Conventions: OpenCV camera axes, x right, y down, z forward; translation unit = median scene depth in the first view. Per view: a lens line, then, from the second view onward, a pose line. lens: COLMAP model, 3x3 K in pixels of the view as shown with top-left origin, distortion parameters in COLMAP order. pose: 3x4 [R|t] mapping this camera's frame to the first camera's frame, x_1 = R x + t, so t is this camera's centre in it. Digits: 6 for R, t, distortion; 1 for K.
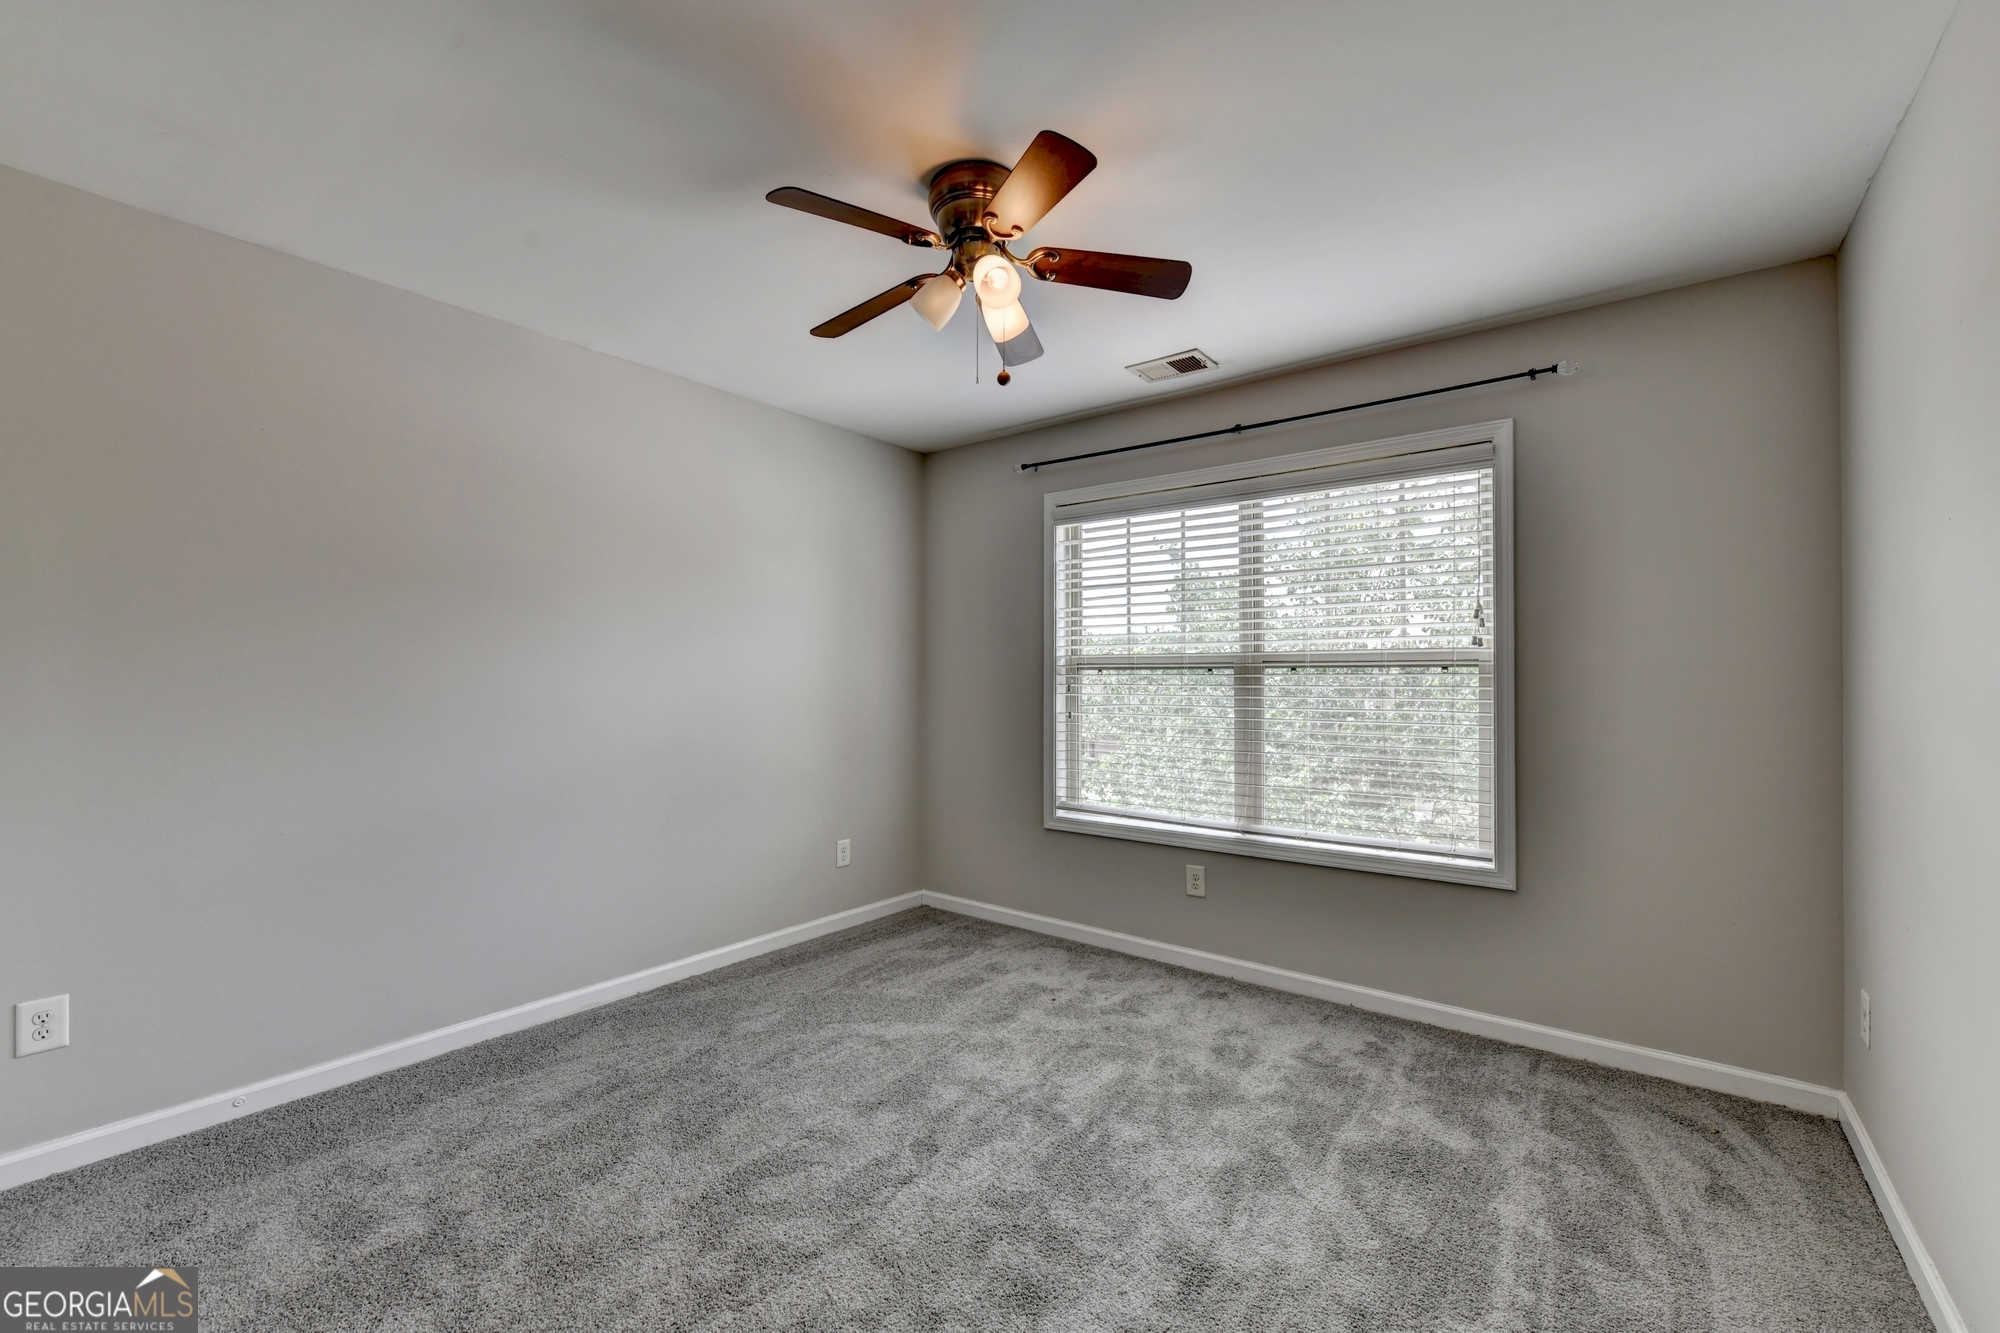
lens RADIAL K [[845.1, 0, 1015.3], [0, 845.1, 665.8], [0, 0, 1]] dist [-0.006401, -0.001091]
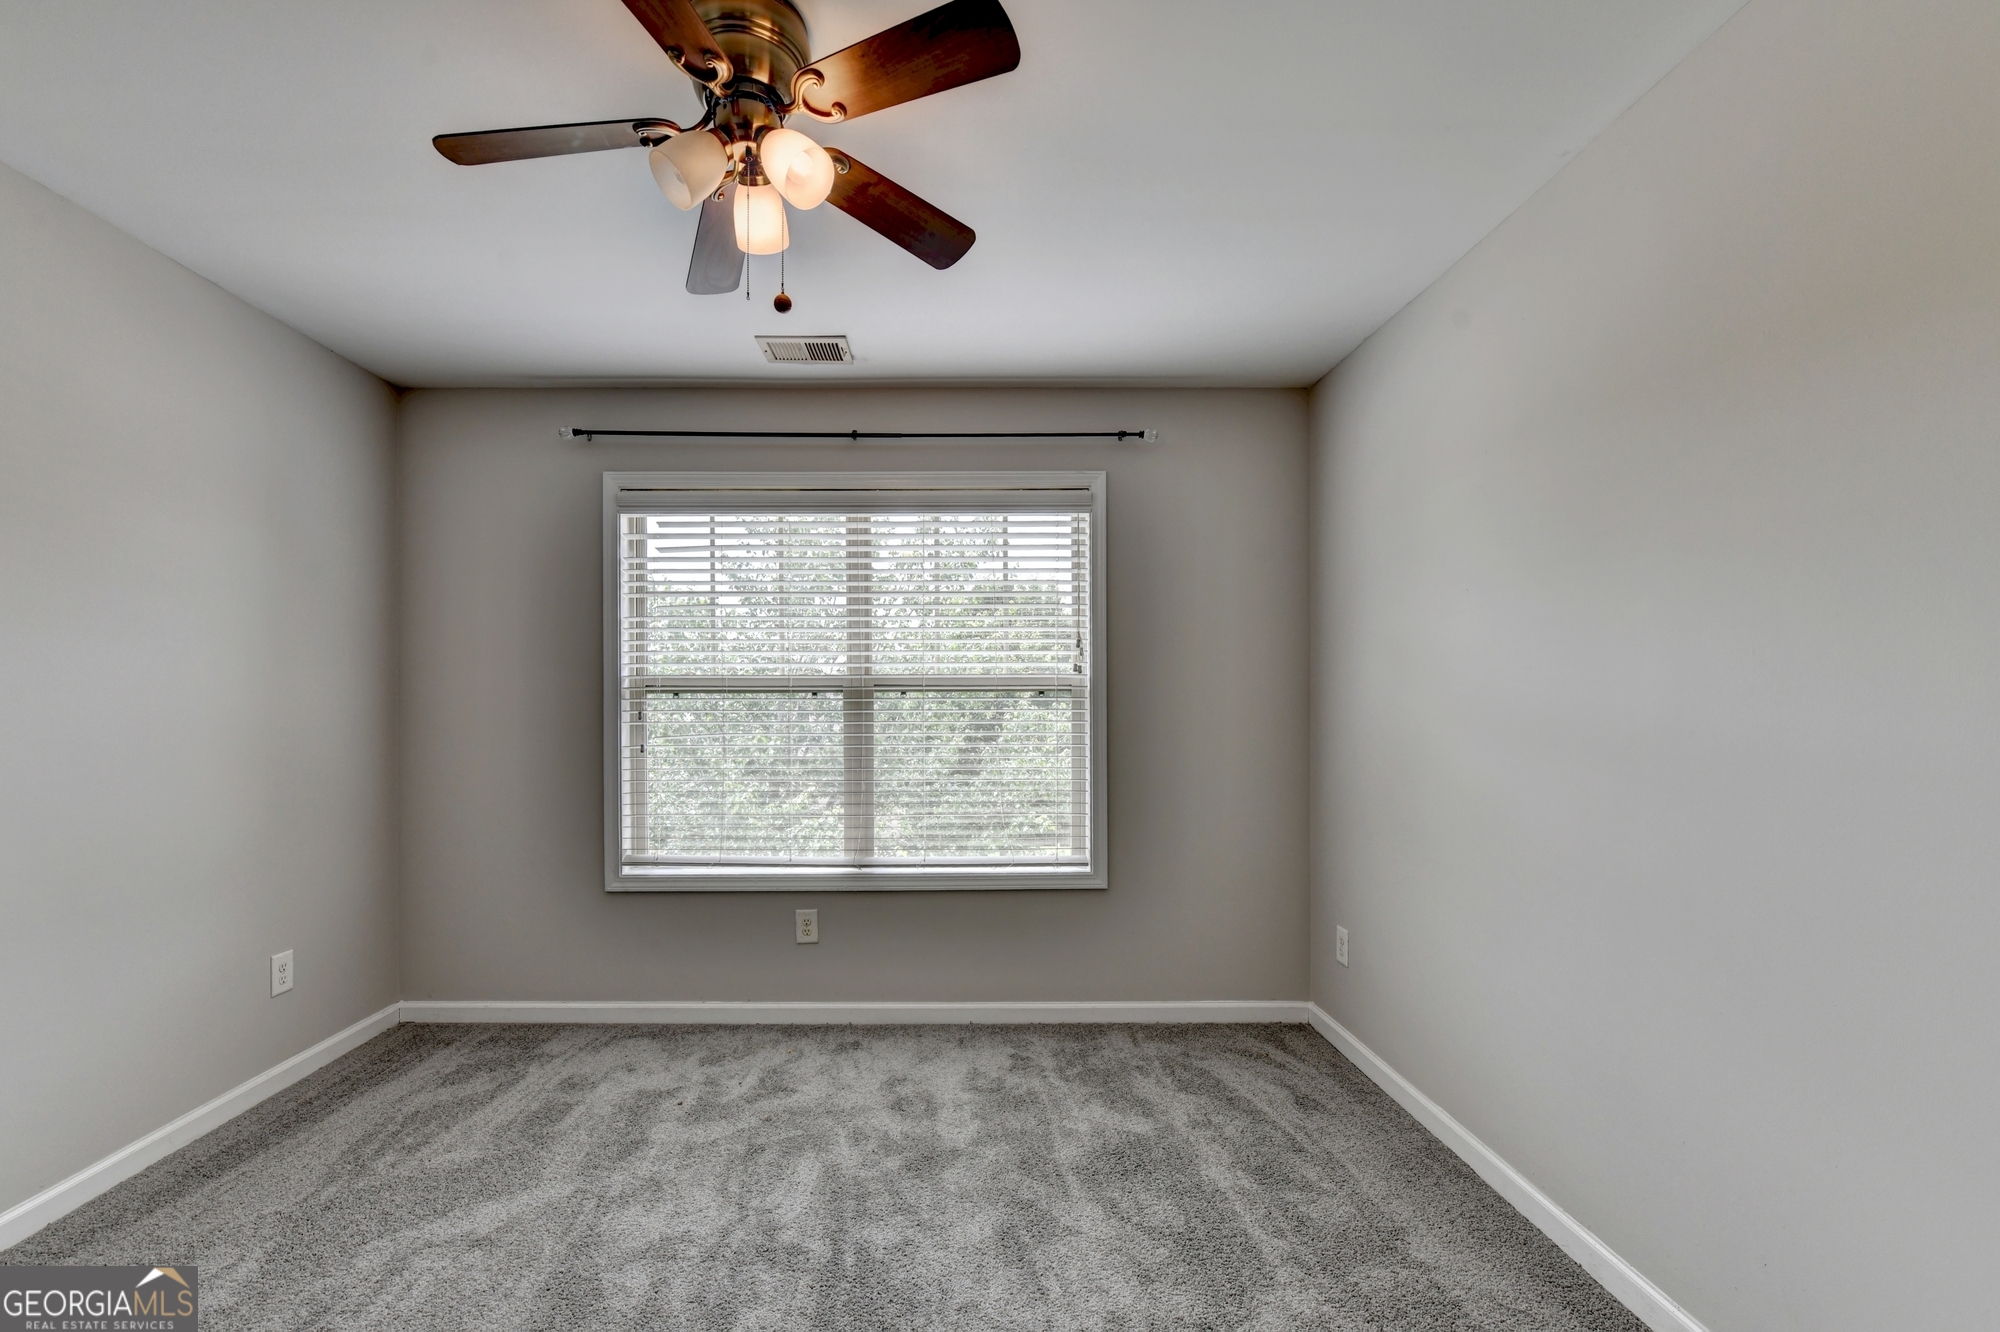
lens RADIAL K [[845.1, 0, 1005.7], [0, 845.1, 701.2], [0, 0, 1]] dist [-0.006401, -0.001091]
pose [[0.785050, -0.002701, 0.619427, -0.211477], [-0.005629, 0.999918, 0.011493, 0.001618], [-0.619407, -0.012510, 0.784970, 0.186754]]
